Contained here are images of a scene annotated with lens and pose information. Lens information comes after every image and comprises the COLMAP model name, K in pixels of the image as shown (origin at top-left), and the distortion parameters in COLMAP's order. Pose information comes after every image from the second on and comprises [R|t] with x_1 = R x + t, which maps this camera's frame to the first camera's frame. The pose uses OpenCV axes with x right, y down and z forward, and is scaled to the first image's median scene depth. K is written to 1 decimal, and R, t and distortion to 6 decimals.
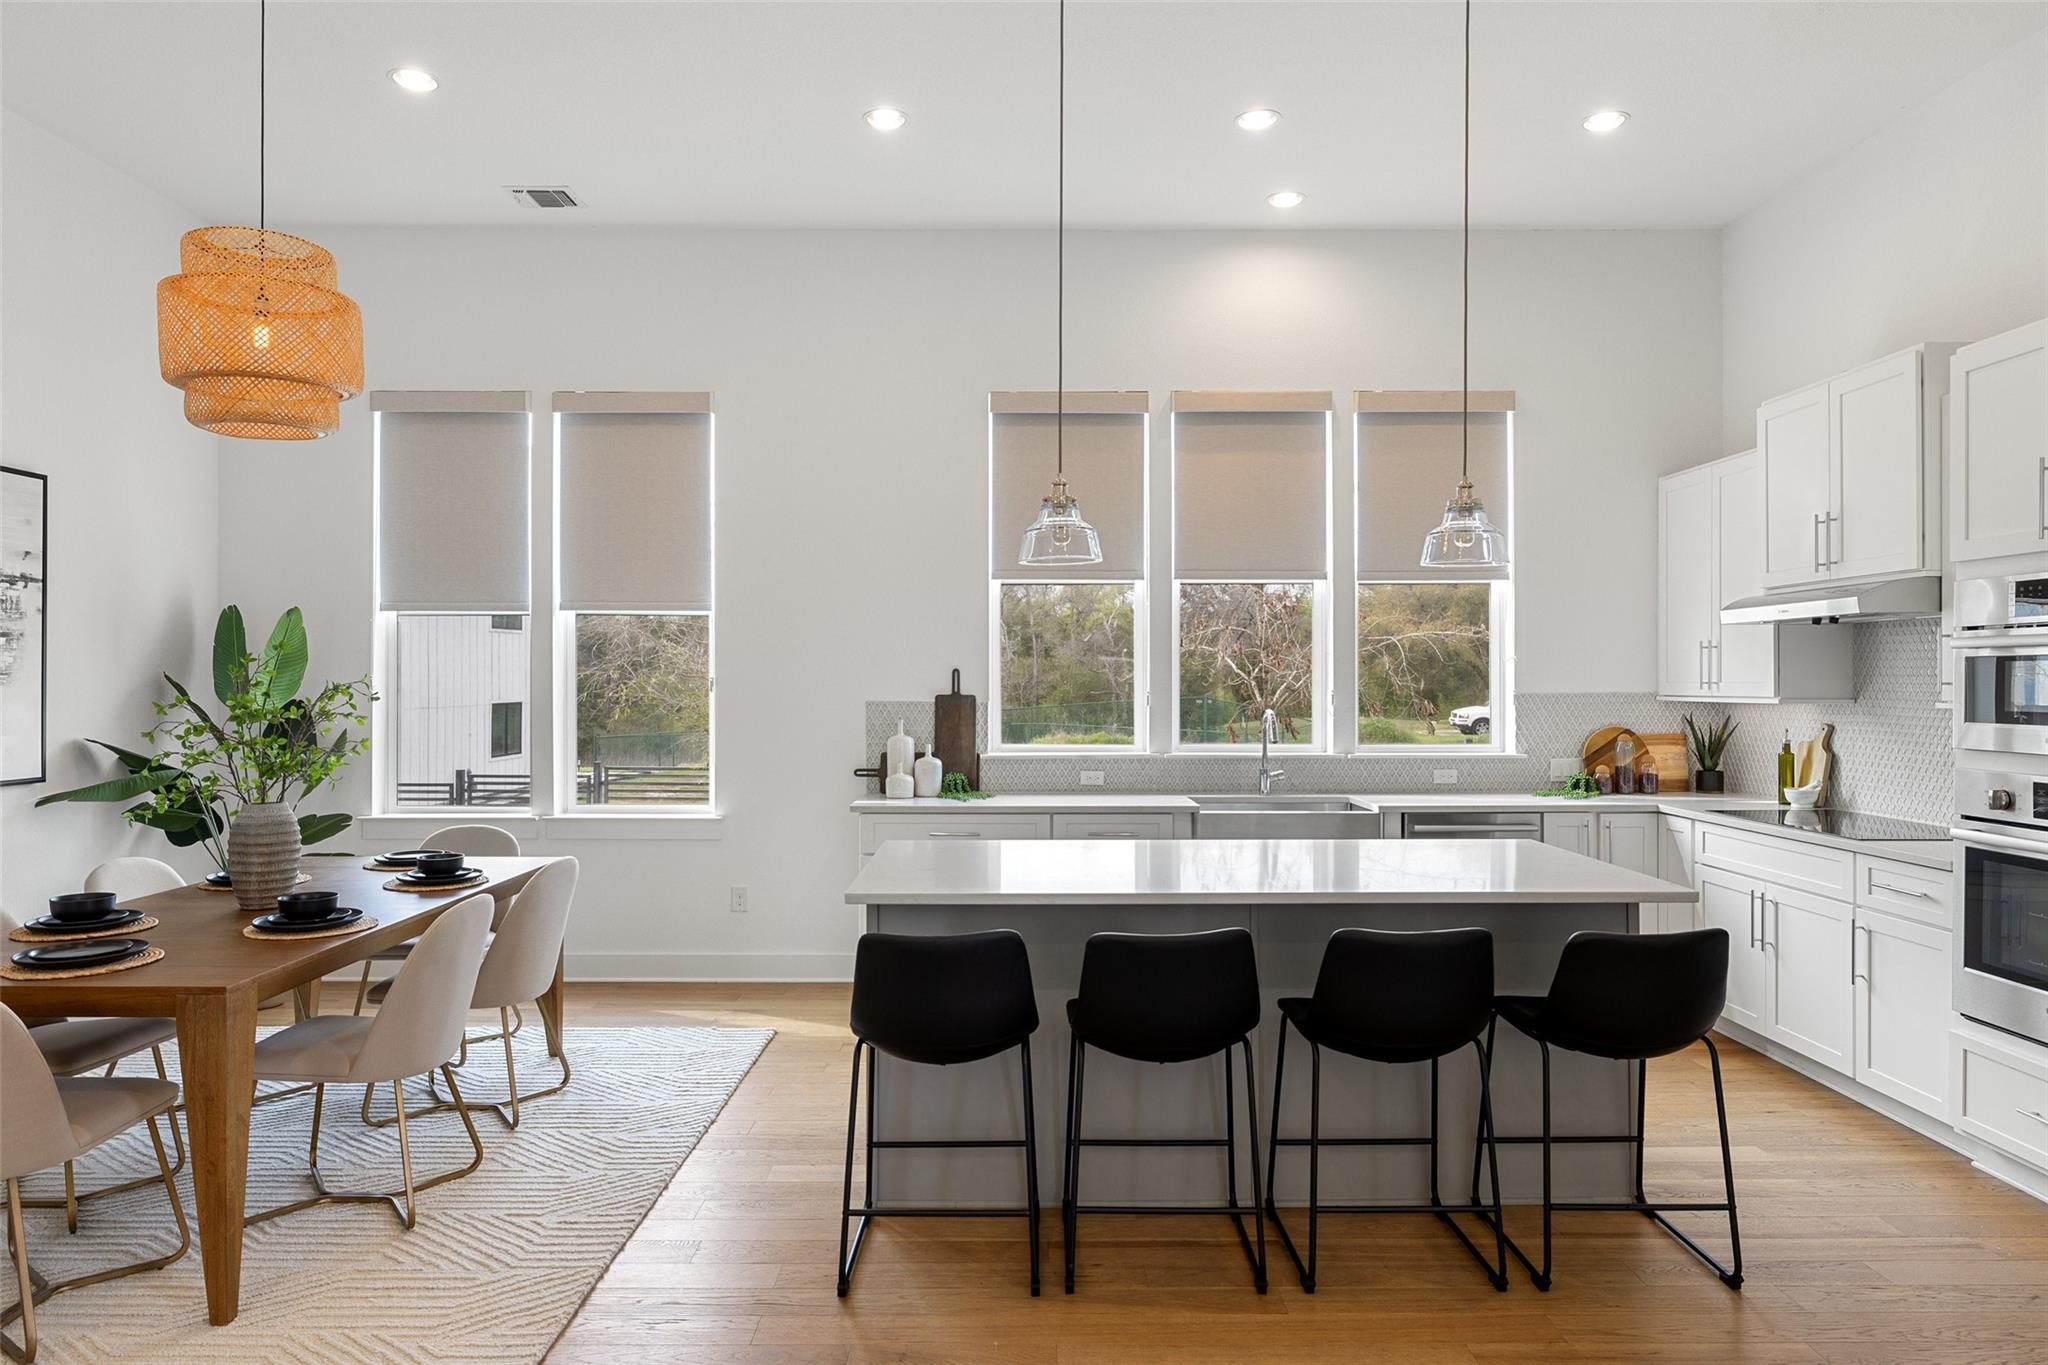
lens RADIAL K [[1248.6, 0, 1024.0], [0, 1248.6, 682.5], [0, 0, 1]] dist [-0.003314, -0.000868]
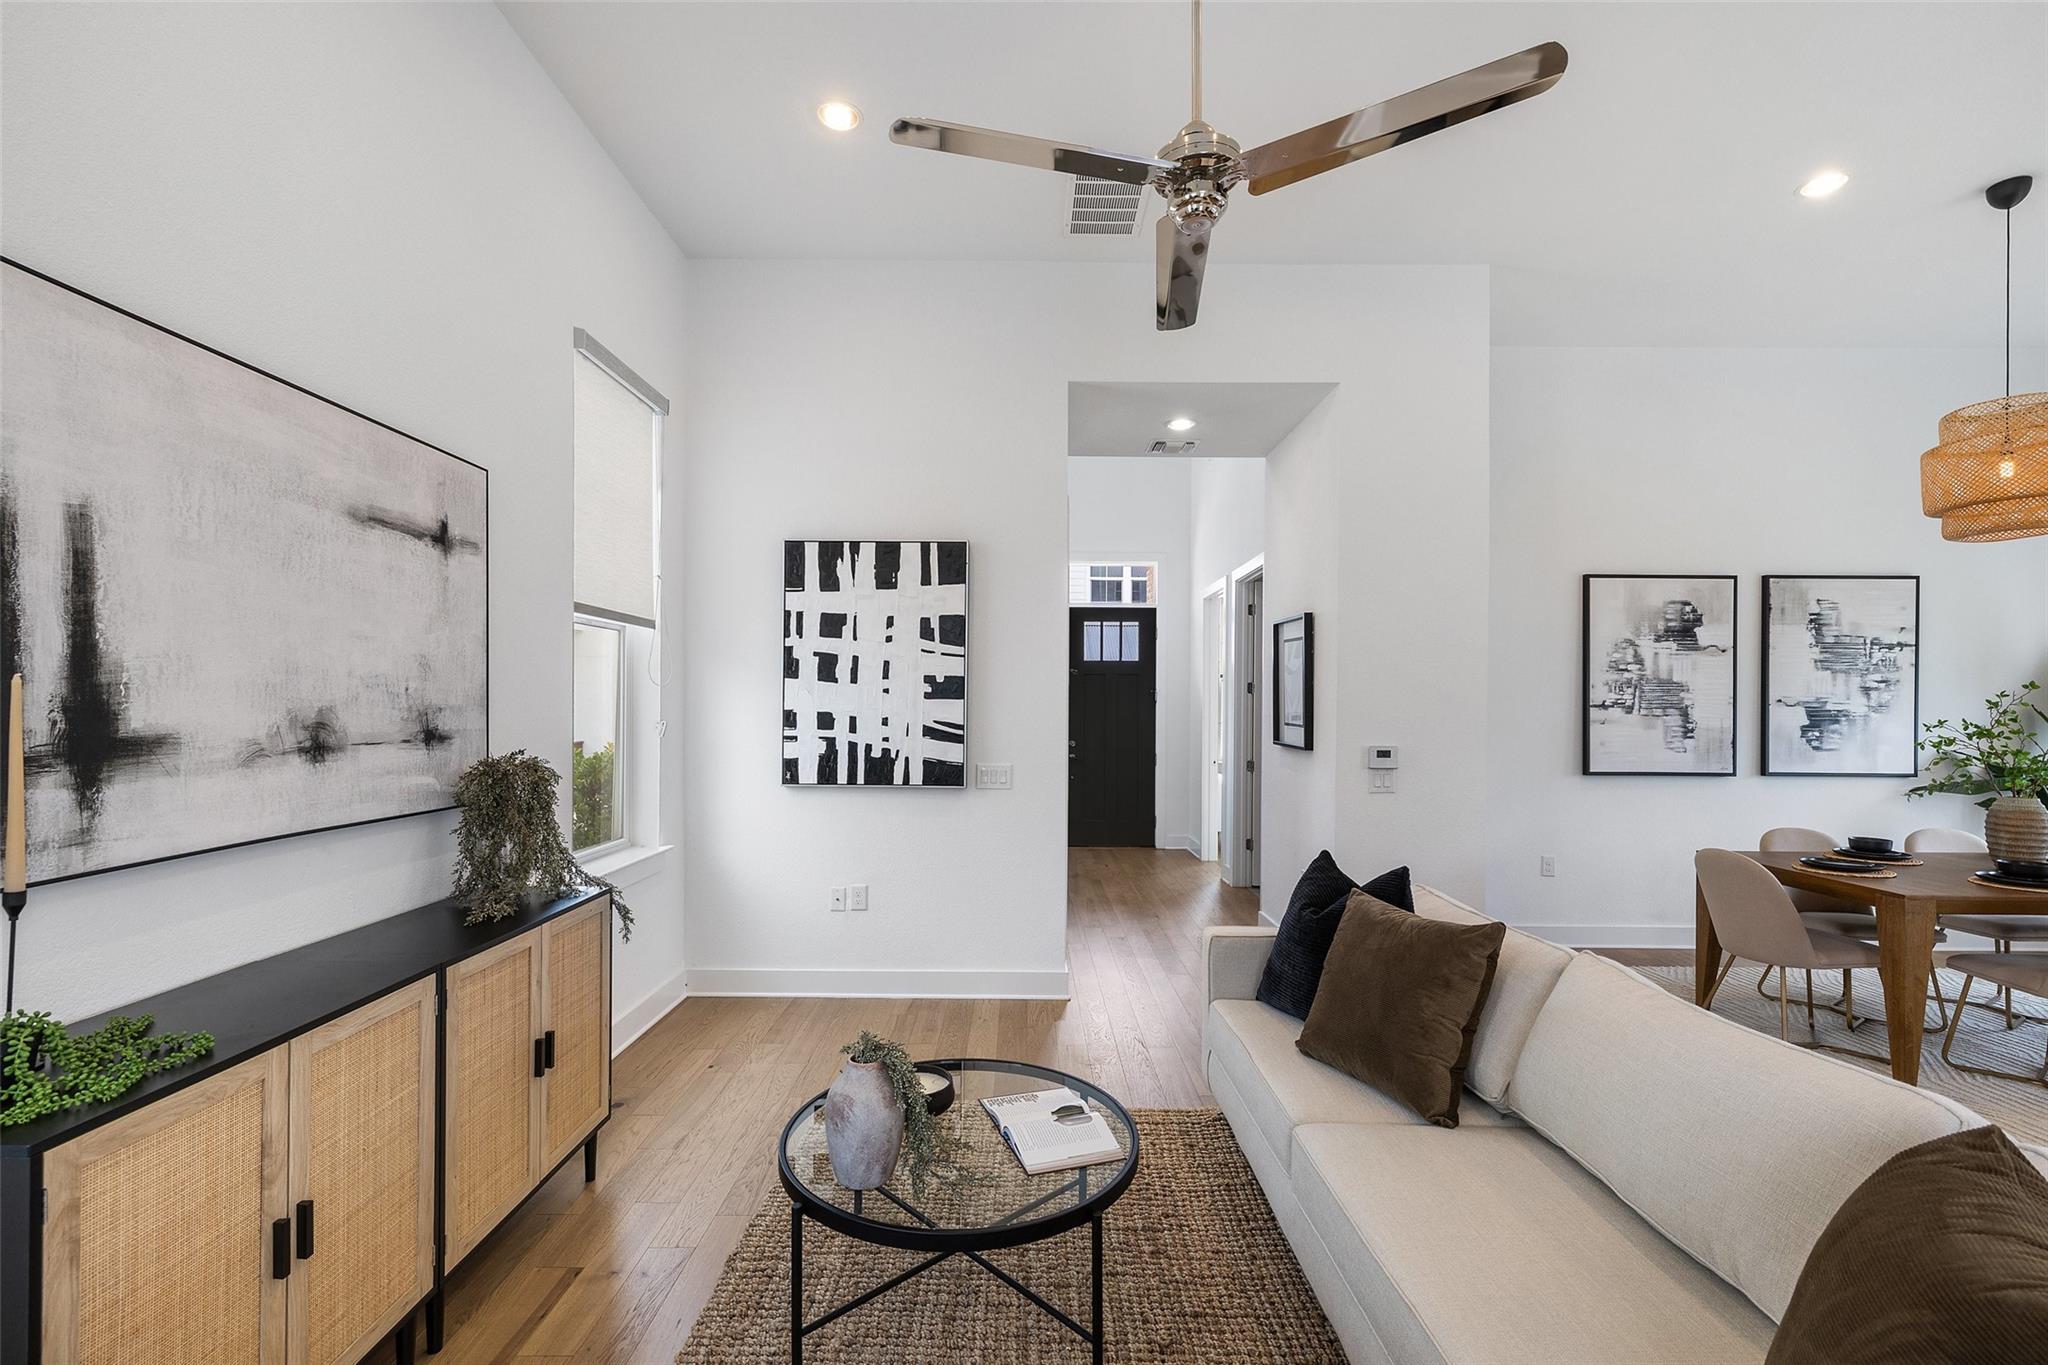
lens RADIAL K [[879.1, 0, 1024.0], [0, 879.1, 682.5], [0, 0, 1]] dist [0.000154, 0.000049]
pose [[-0.002398, -0.026777, -0.999639, 0.298711], [-0.009794, 0.999594, -0.026752, 0.003451], [0.999949, 0.009726, -0.002660, -0.092055]]
